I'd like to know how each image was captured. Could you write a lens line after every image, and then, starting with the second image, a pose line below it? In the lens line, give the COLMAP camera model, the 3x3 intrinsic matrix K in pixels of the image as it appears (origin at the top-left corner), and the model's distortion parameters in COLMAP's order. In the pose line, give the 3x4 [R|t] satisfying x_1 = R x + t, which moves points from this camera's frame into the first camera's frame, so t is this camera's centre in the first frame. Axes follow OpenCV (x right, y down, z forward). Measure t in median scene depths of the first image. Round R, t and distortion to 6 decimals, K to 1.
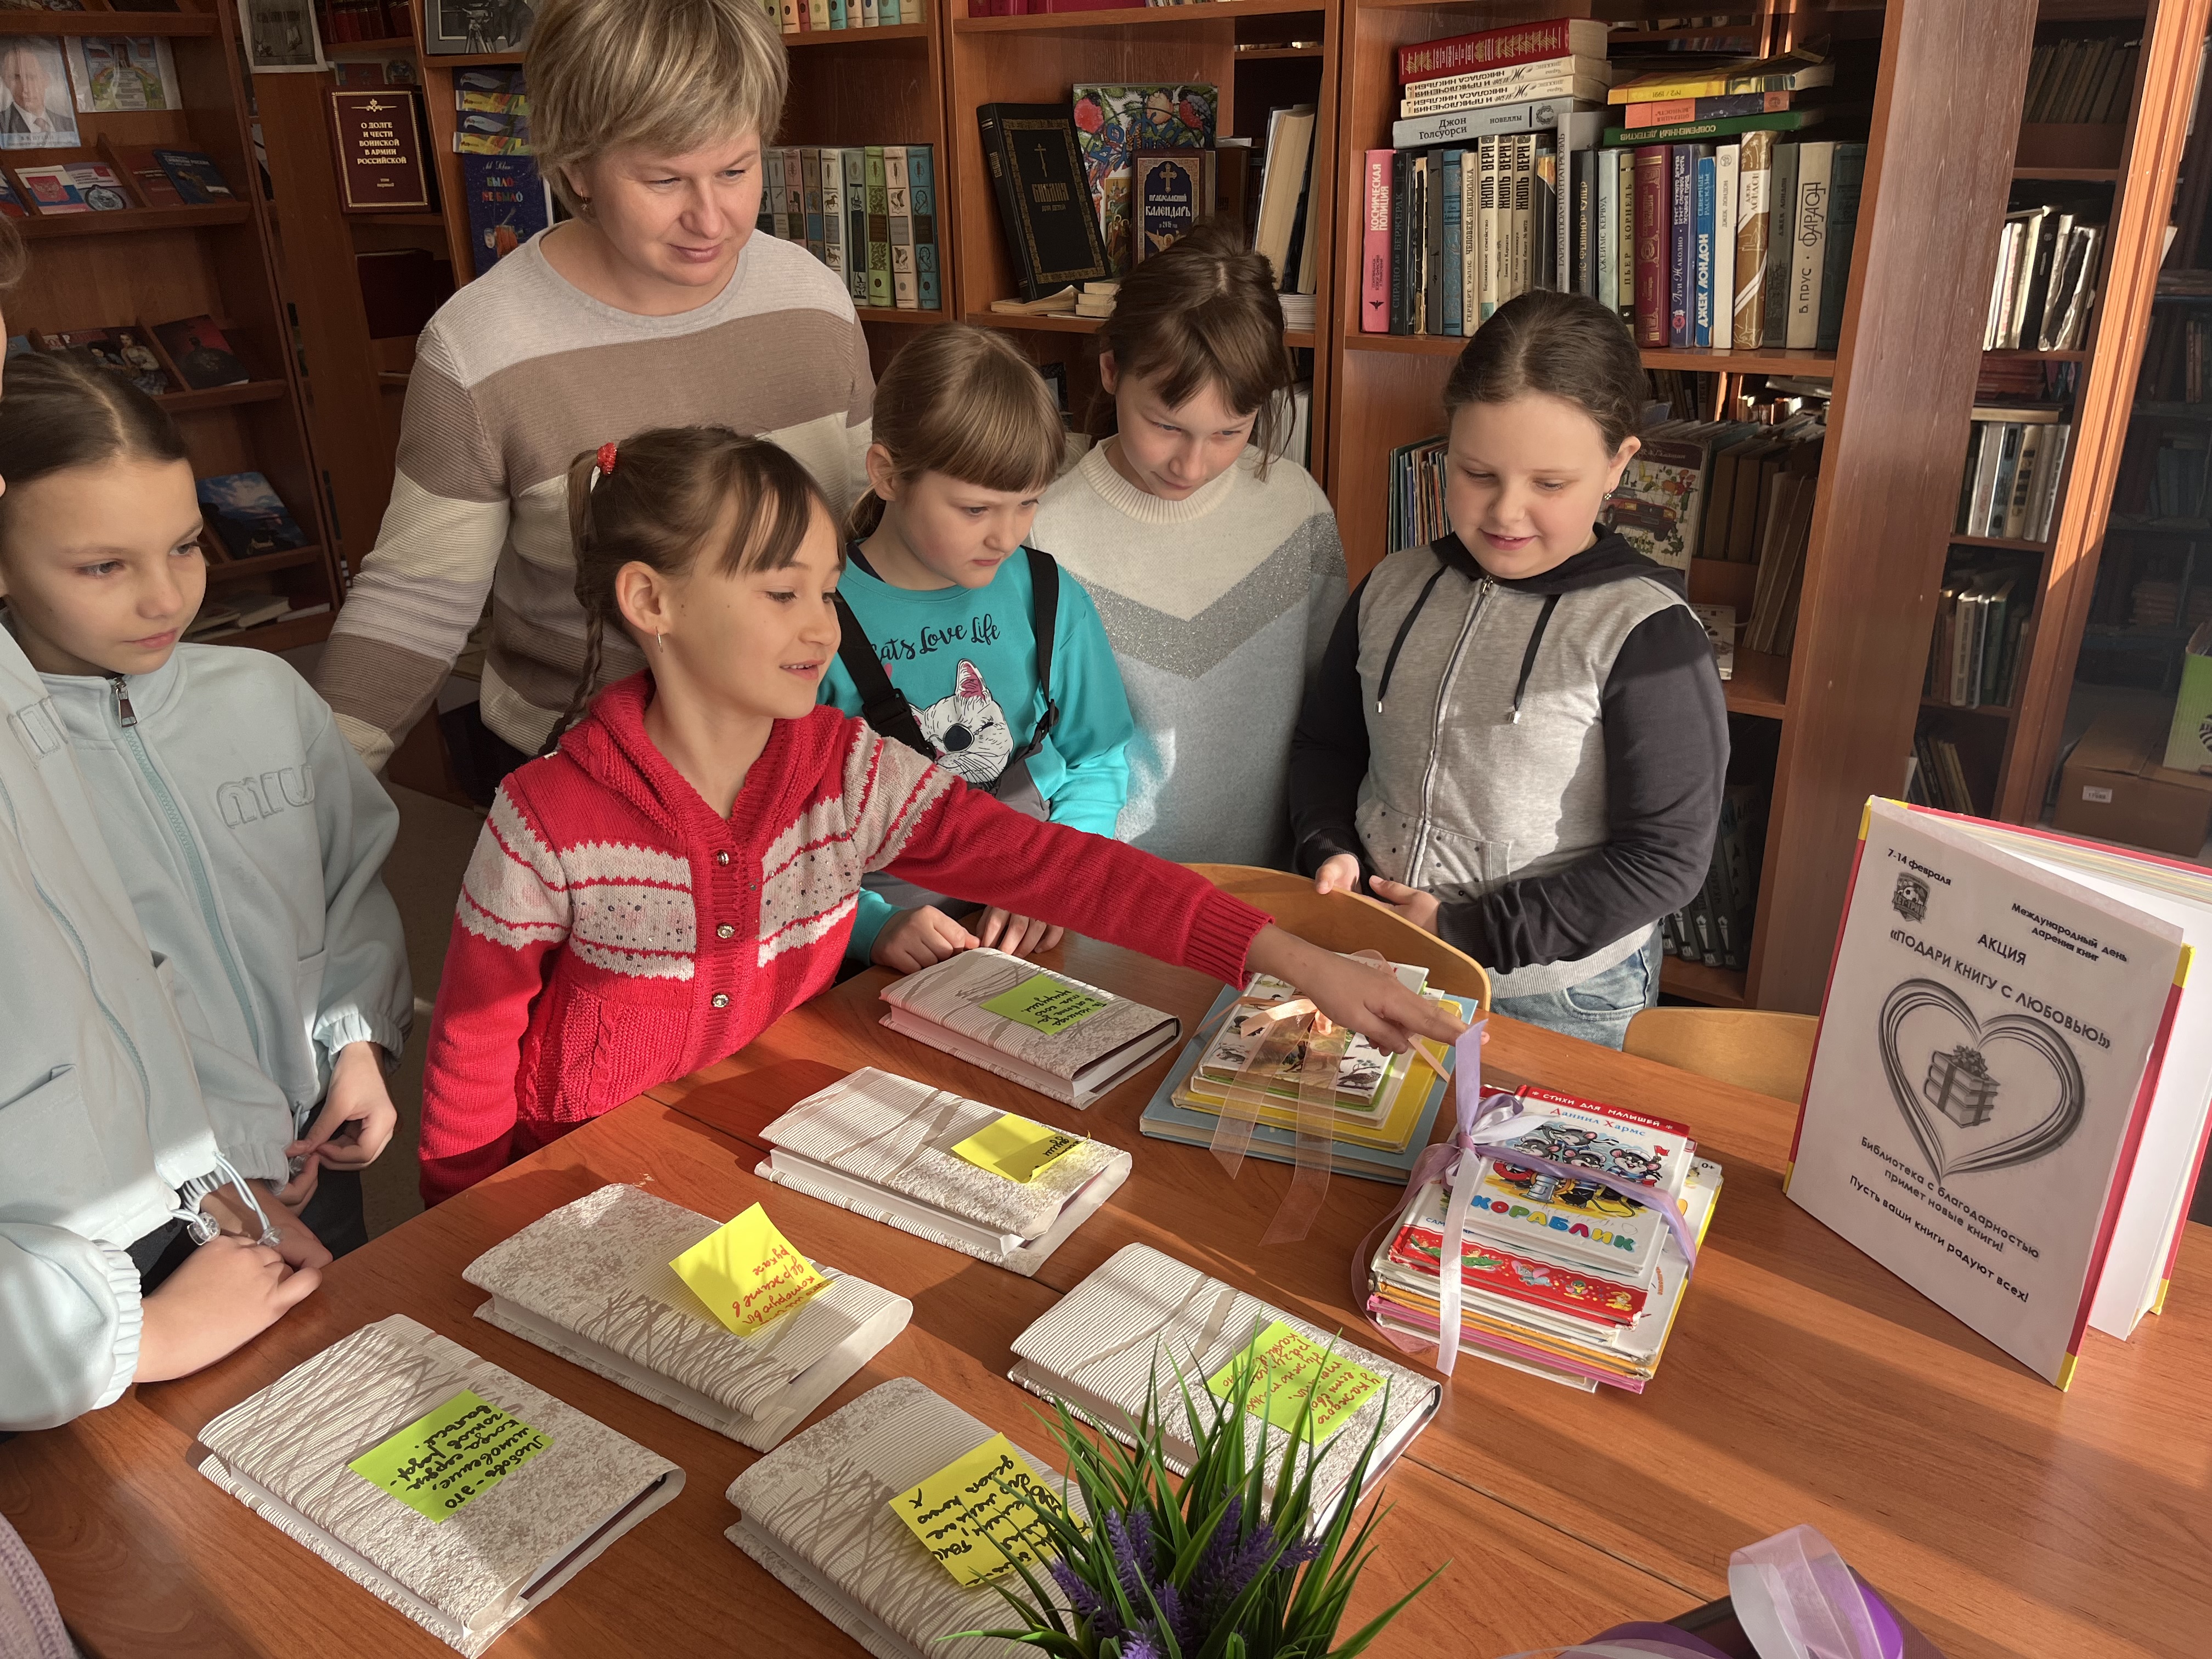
lens RADIAL K [[1694.1, 0, 1088.8], [0, 1694.1, 852.3], [0, 0, 1]] dist [0.048433, -0.086252]
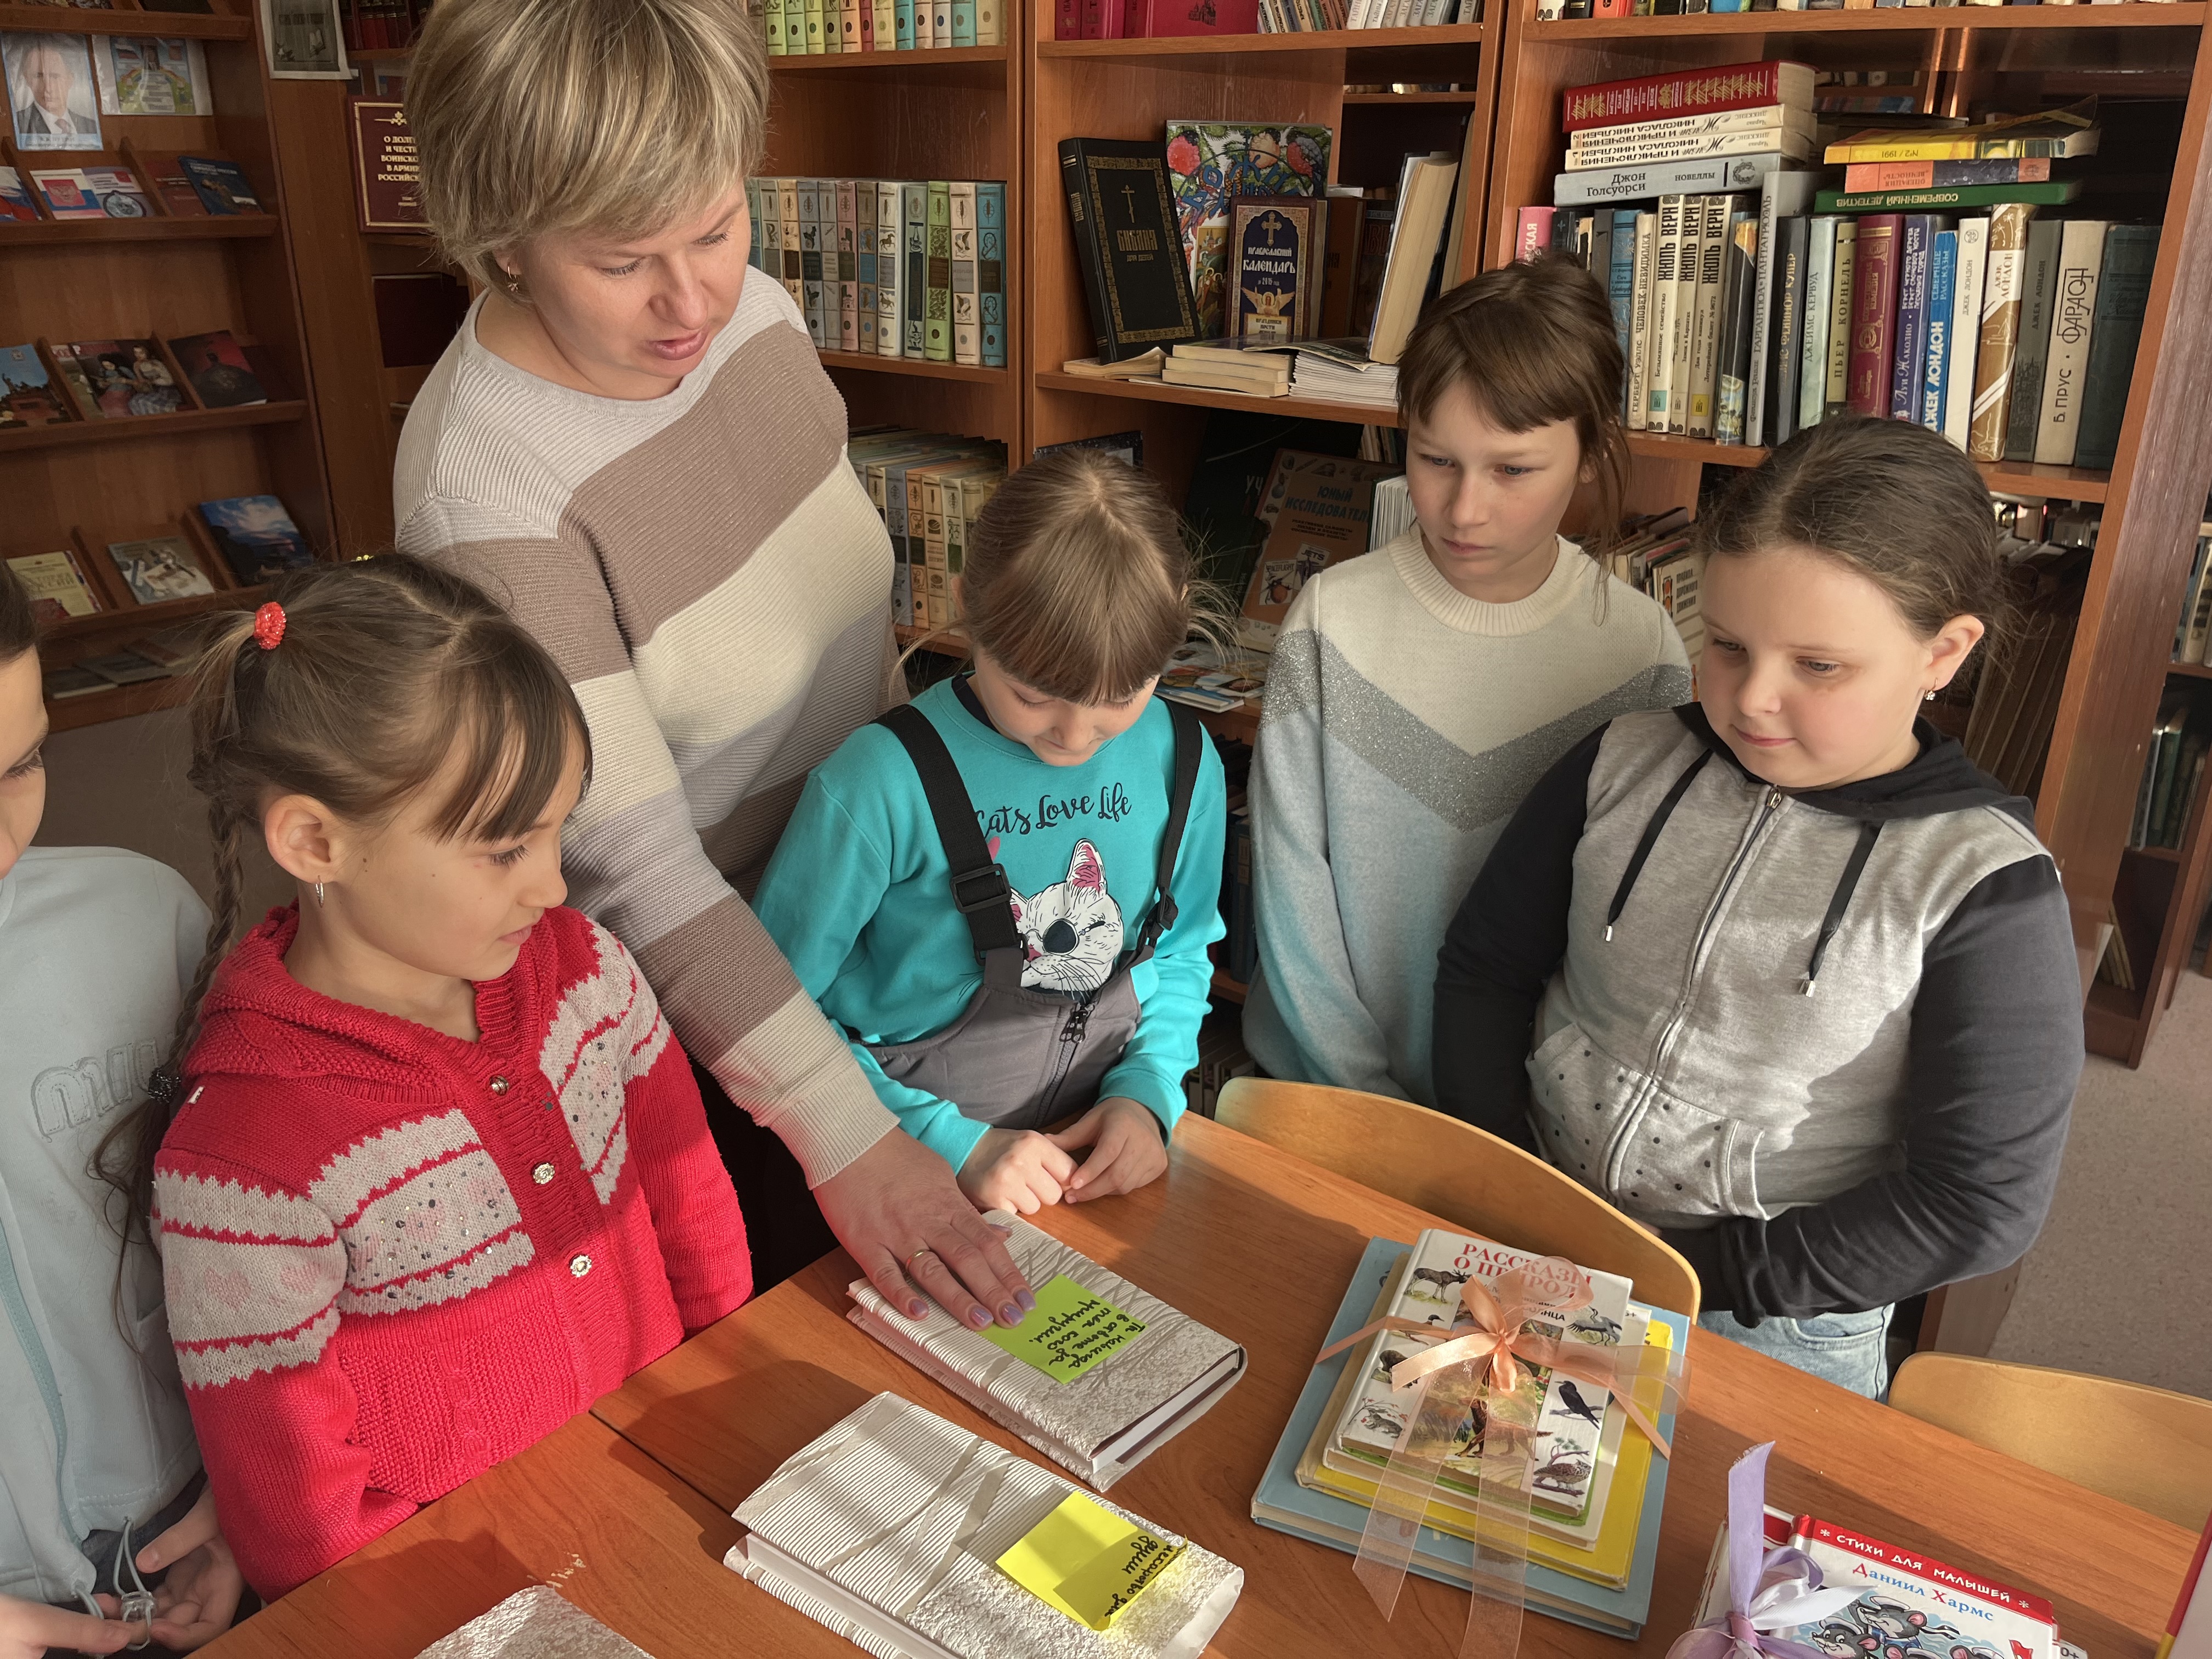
lens RADIAL K [[1694.1, 0, 1083.6], [0, 1694.1, 835.1], [0, 0, 1]] dist [0.048433, -0.086252]
pose [[0.998913, 0.043387, -0.017055, -0.028295], [-0.043885, 0.998585, -0.030026, -0.069346], [0.015729, 0.030742, 0.999404, 0.170060]]
